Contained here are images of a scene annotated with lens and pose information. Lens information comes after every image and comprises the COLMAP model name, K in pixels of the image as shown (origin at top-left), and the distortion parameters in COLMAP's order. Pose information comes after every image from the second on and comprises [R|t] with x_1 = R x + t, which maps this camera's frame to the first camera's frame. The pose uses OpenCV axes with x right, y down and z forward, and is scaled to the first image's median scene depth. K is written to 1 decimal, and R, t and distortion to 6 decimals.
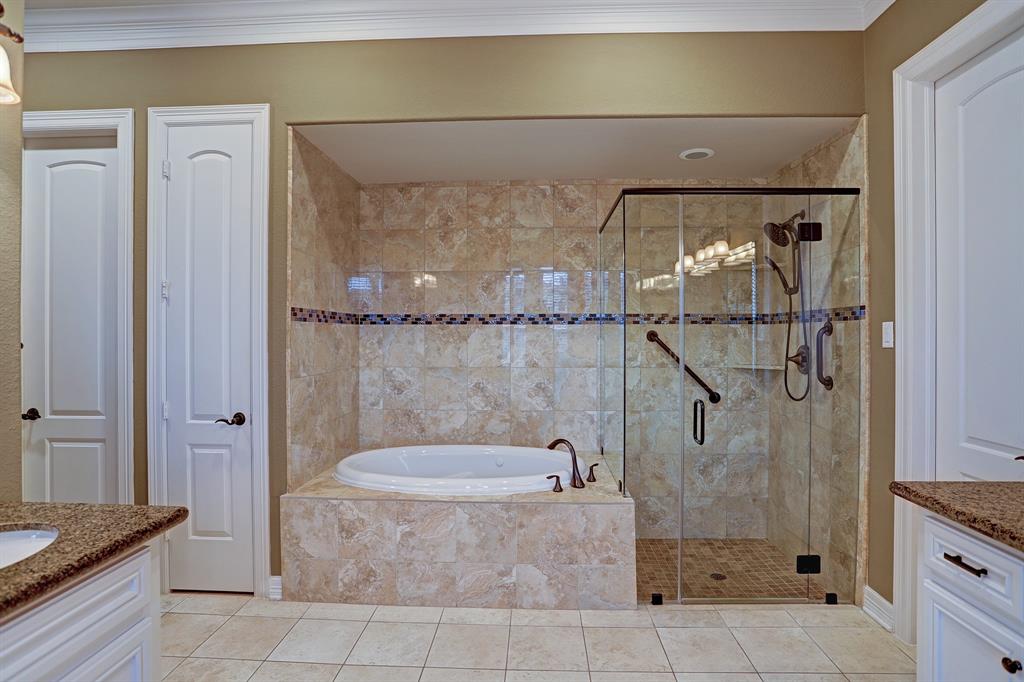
lens RADIAL K [[525.5, 0, 514.5], [0, 525.5, 336.7], [0, 0, 1]] dist [-0.039106, -0.000134]
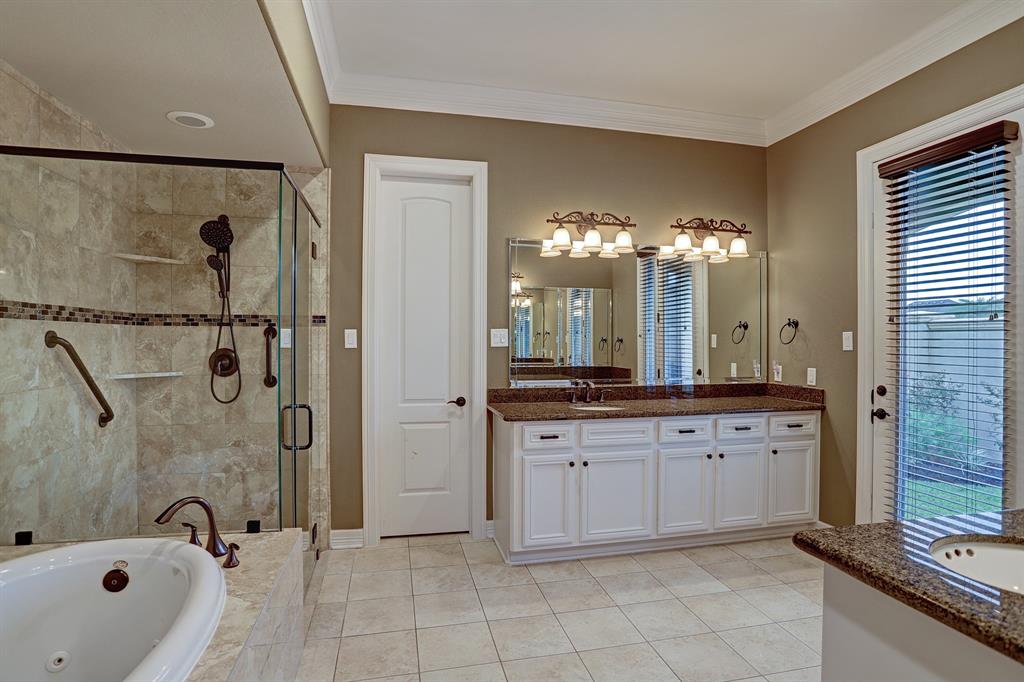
lens RADIAL K [[525.5, 0, 514.5], [0, 525.5, 336.7], [0, 0, 1]] dist [-0.039106, -0.000134]
pose [[-0.258960, 0.004966, 0.965875, -0.612942], [0.000402, 0.999987, -0.005034, -0.000964], [-0.965888, -0.000915, -0.258958, 0.756204]]
